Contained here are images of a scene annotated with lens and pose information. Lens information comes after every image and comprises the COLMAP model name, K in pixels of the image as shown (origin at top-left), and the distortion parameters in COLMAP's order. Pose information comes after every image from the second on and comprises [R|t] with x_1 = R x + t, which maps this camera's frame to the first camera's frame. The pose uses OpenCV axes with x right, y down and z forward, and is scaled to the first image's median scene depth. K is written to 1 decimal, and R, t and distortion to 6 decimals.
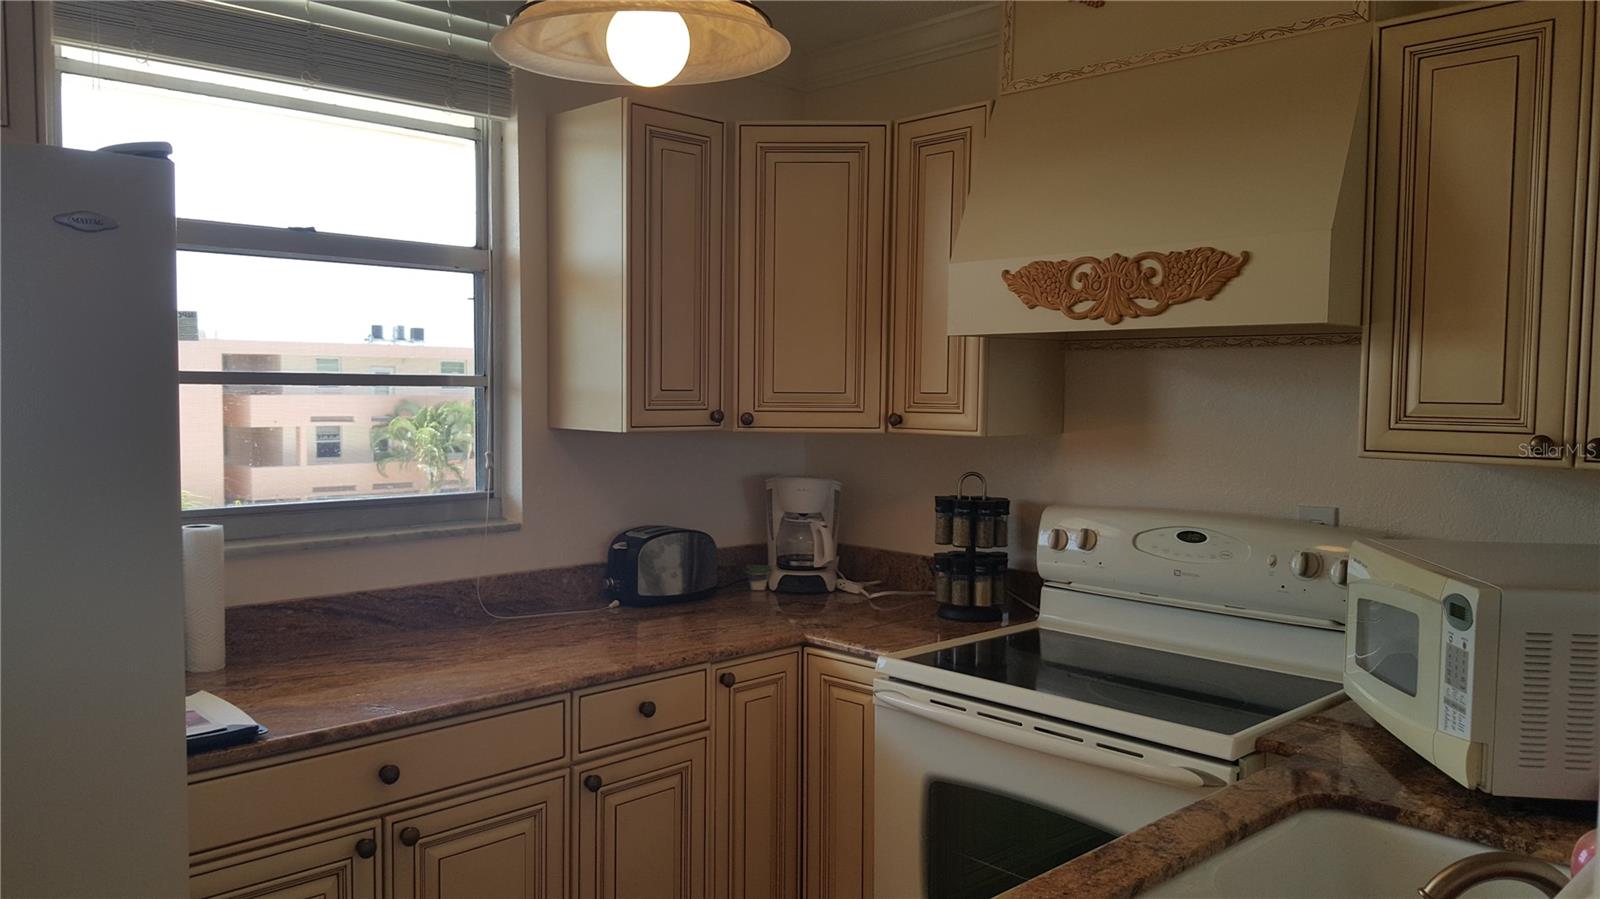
lens RADIAL K [[1155.5, 0, 777.7], [0, 1155.5, 458.6], [0, 0, 1]] dist [0.148794, -0.255587]
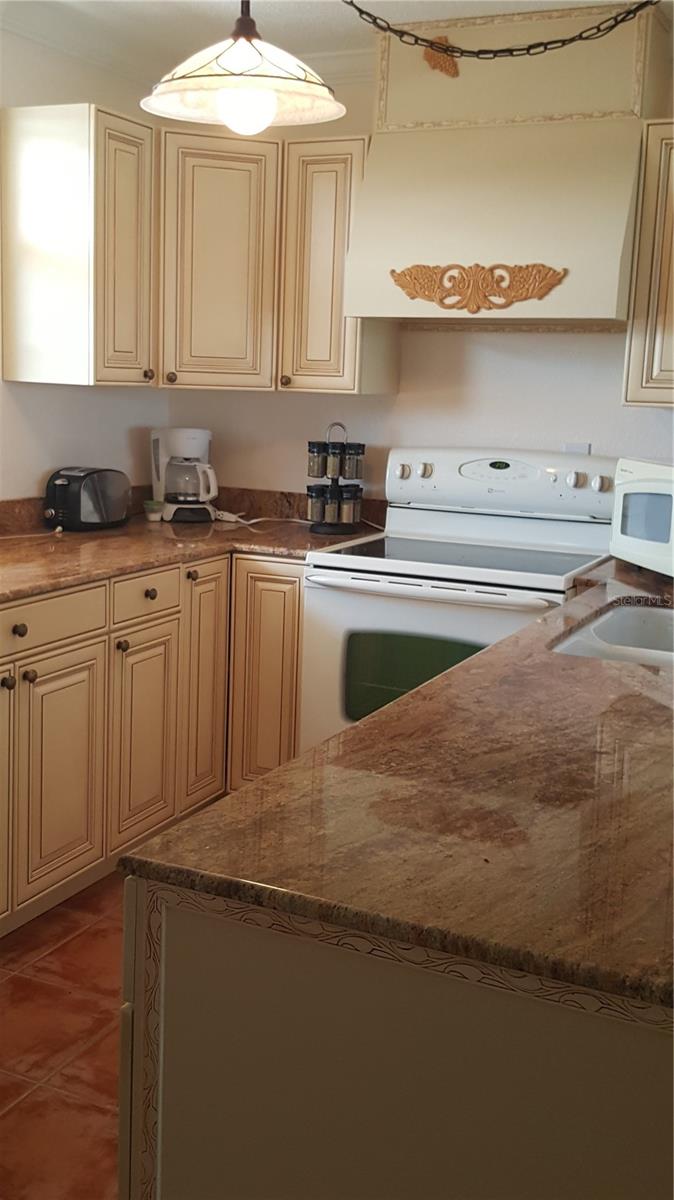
lens RADIAL K [[1233.1, 0, 319.0], [0, 1233.1, 561.3], [0, 0, 1]] dist [0.210891, -0.498689]
pose [[0.935586, -0.031592, 0.351684, -0.383685], [-0.002244, 0.995438, 0.095389, 0.038005], [-0.353093, -0.090034, 0.931246, -0.342930]]
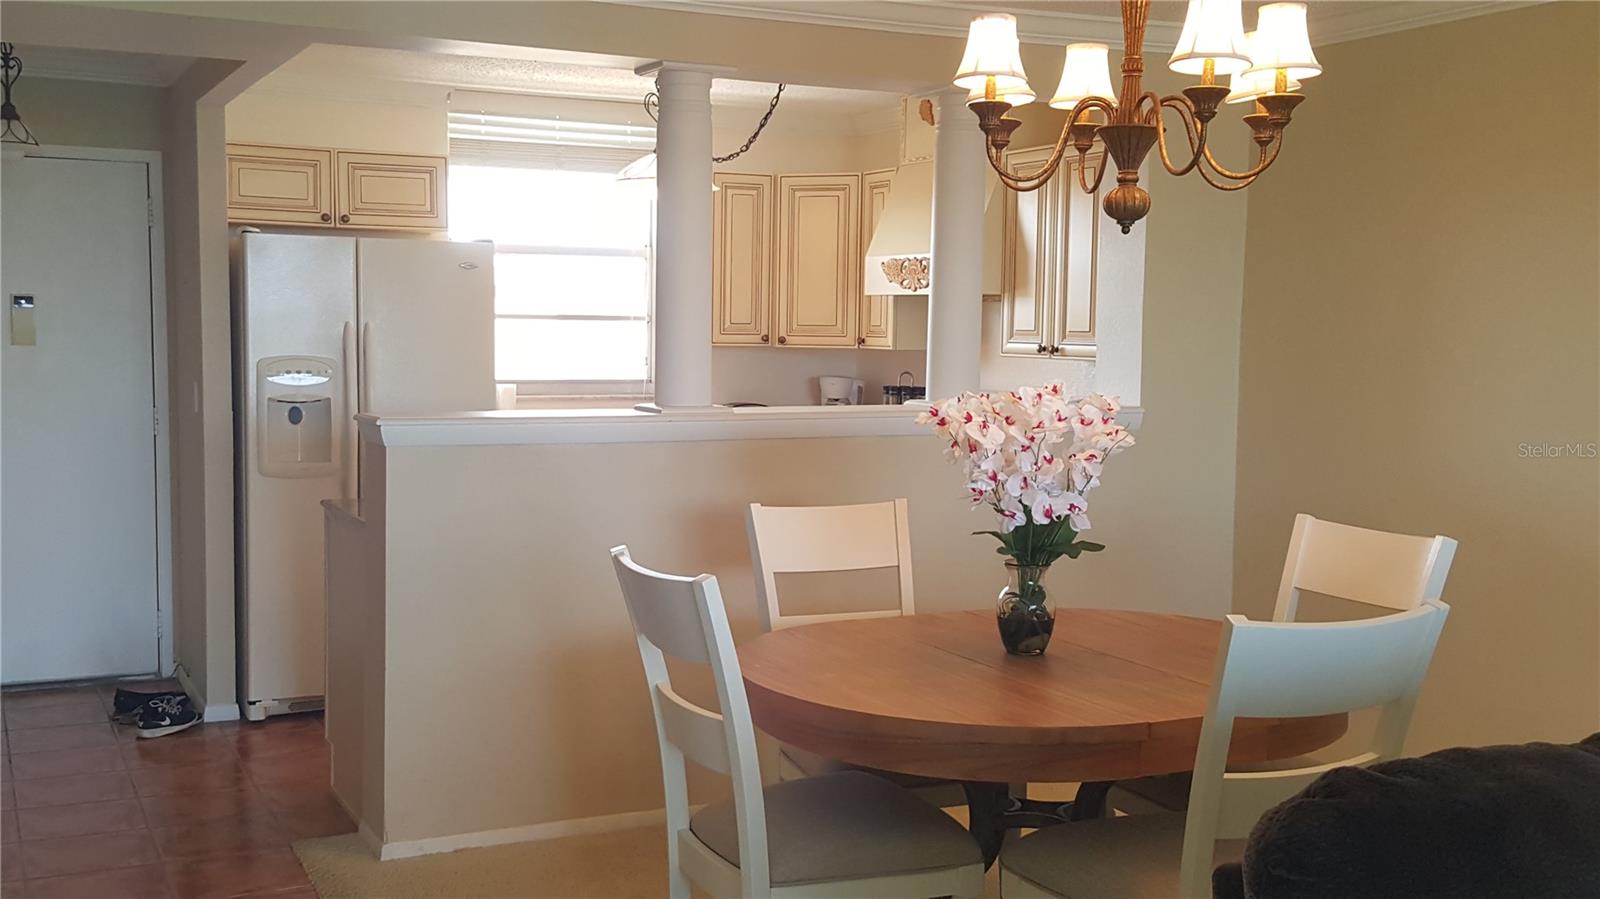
lens RADIAL K [[1644.1, 0, 760.4], [0, 1644.1, 453.4], [0, 0, 1]] dist [0.210891, -0.498689]
pose [[0.946311, 0.028811, -0.321972, 0.830722], [-0.022319, 0.999467, 0.023839, 0.087864], [0.322487, -0.015373, 0.946449, -1.541706]]
